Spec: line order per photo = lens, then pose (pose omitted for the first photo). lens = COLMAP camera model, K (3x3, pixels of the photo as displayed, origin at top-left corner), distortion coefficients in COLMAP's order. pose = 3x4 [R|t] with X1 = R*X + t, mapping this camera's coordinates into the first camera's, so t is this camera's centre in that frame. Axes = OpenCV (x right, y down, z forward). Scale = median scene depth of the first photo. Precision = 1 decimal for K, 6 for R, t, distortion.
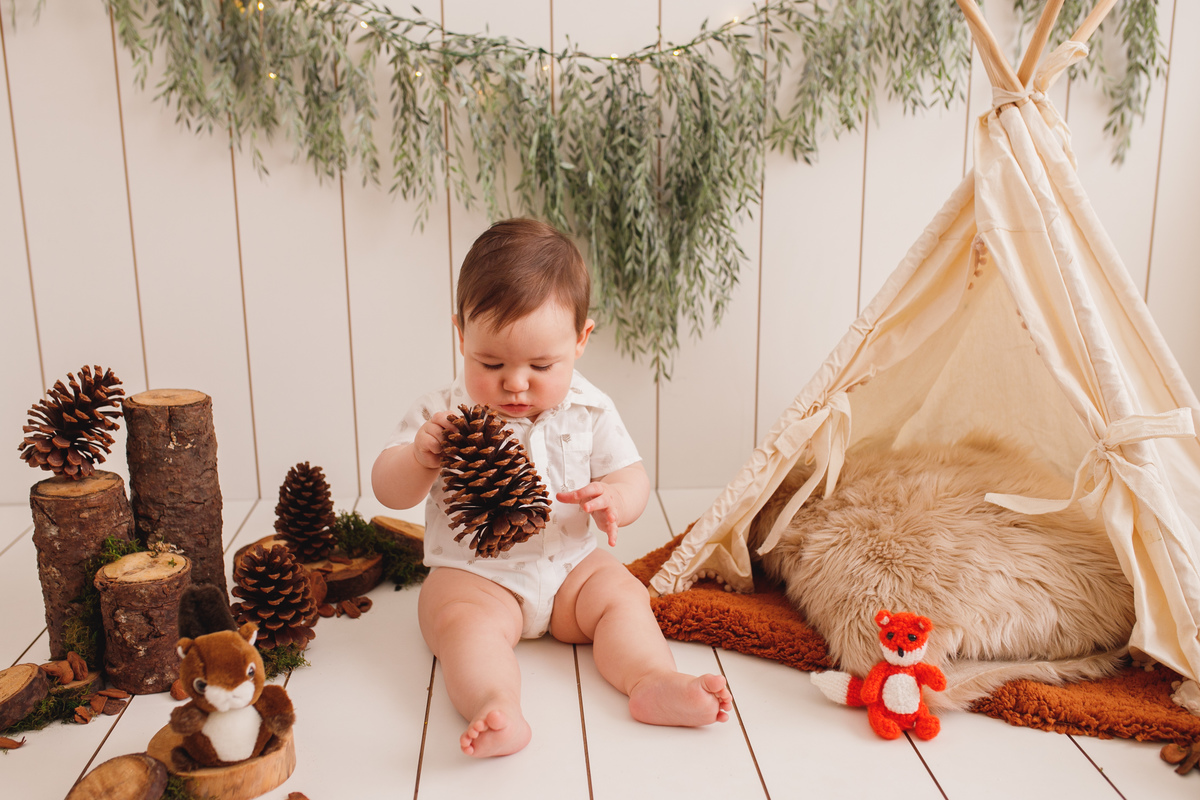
lens RADIAL K [[1179.1, 0, 569.3], [0, 1179.1, 399.0], [0, 0, 1]] dist [-0.062081, 0.025821]
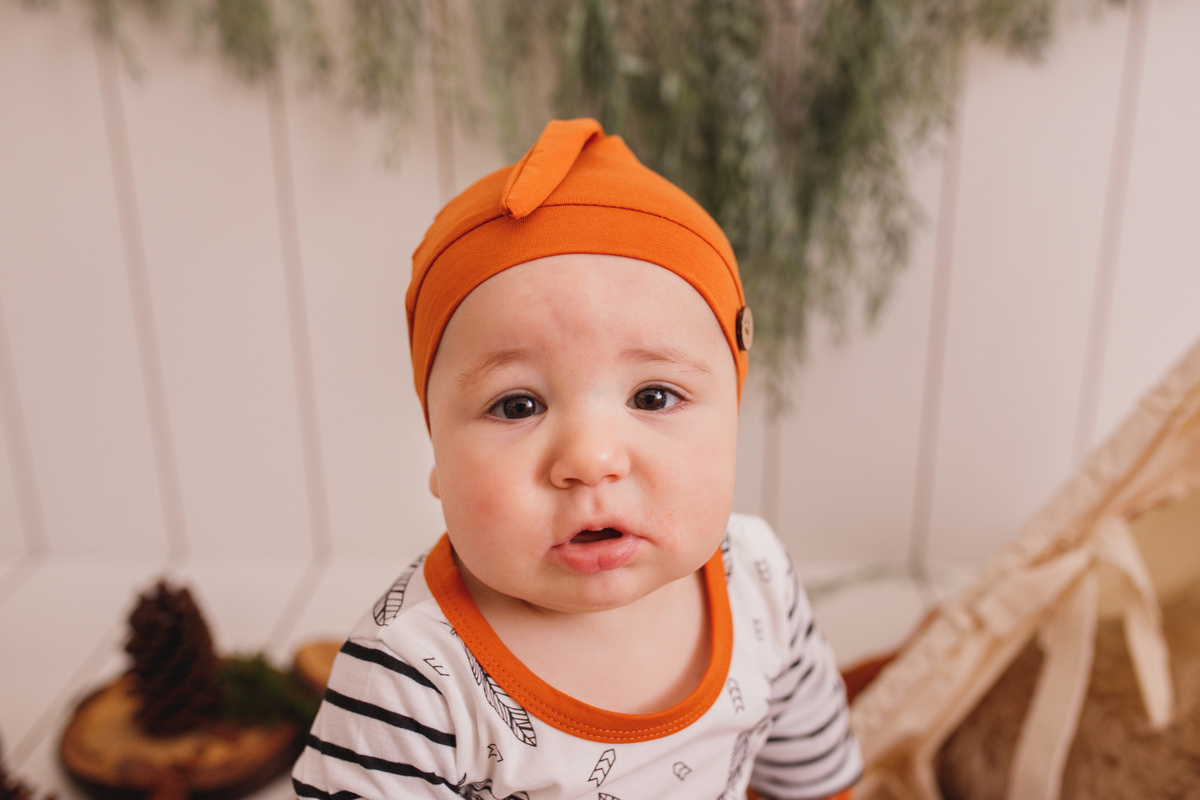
lens RADIAL K [[1177.9, 0, 600.0], [0, 1177.9, 400.0], [0, 0, 1]] dist [-0.049251, 0.016968]
pose [[0.995745, 0.030326, -0.087019, 0.039719], [-0.021034, 0.994167, 0.105783, -0.090390], [0.089719, -0.103503, 0.990574, 0.381876]]
